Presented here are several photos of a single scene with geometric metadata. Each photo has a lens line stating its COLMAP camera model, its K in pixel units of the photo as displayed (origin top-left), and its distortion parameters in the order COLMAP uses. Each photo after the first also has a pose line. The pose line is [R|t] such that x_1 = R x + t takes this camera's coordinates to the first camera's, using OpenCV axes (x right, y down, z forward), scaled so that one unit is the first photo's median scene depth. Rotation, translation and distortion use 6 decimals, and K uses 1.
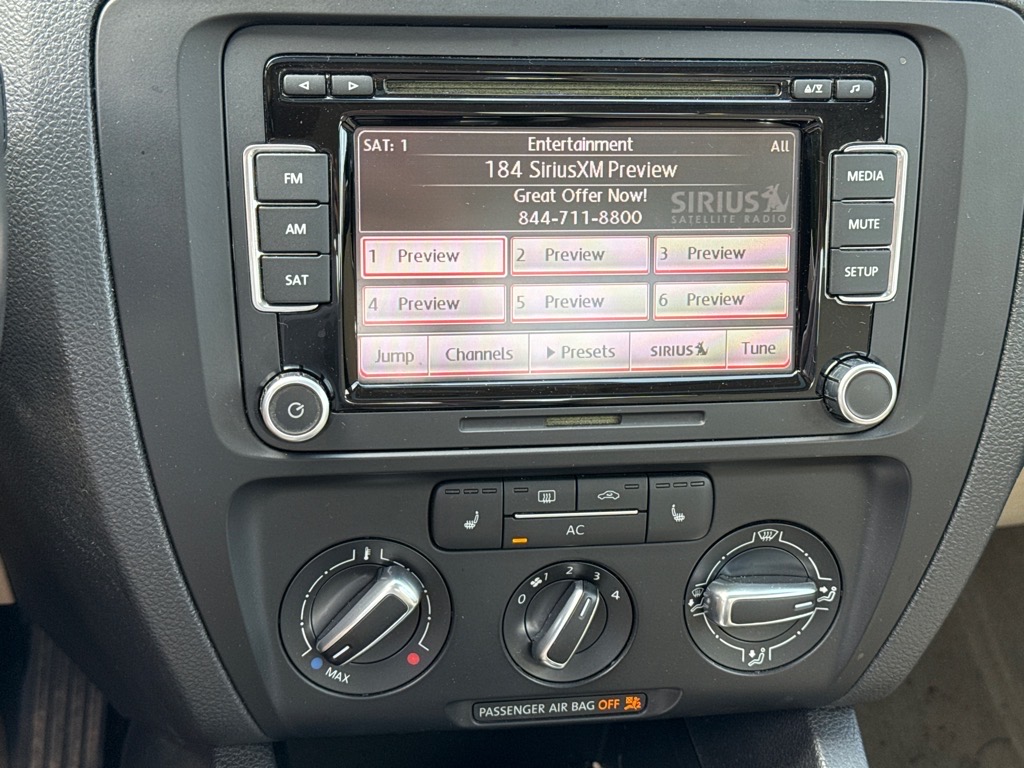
lens RADIAL K [[1569.4, 0, 512.0], [0, 1569.4, 384.0], [0, 0, 1]] dist [0.130002, -0.045232]
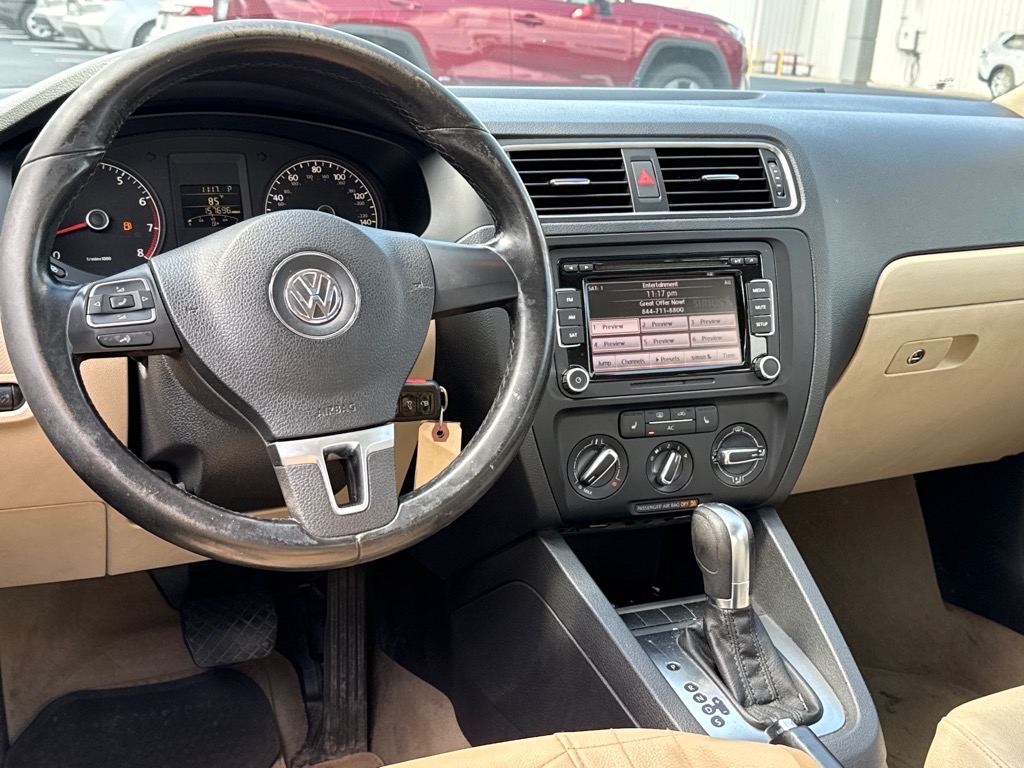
lens RADIAL K [[1306.1, 0, 512.0], [0, 1306.1, 384.0], [0, 0, 1]] dist [0.022240, 0.023849]
pose [[0.988906, -0.079549, 0.125448, -0.505331], [0.101419, 0.978622, -0.178921, 0.395204], [-0.108533, 0.189659, 0.975833, -1.160967]]
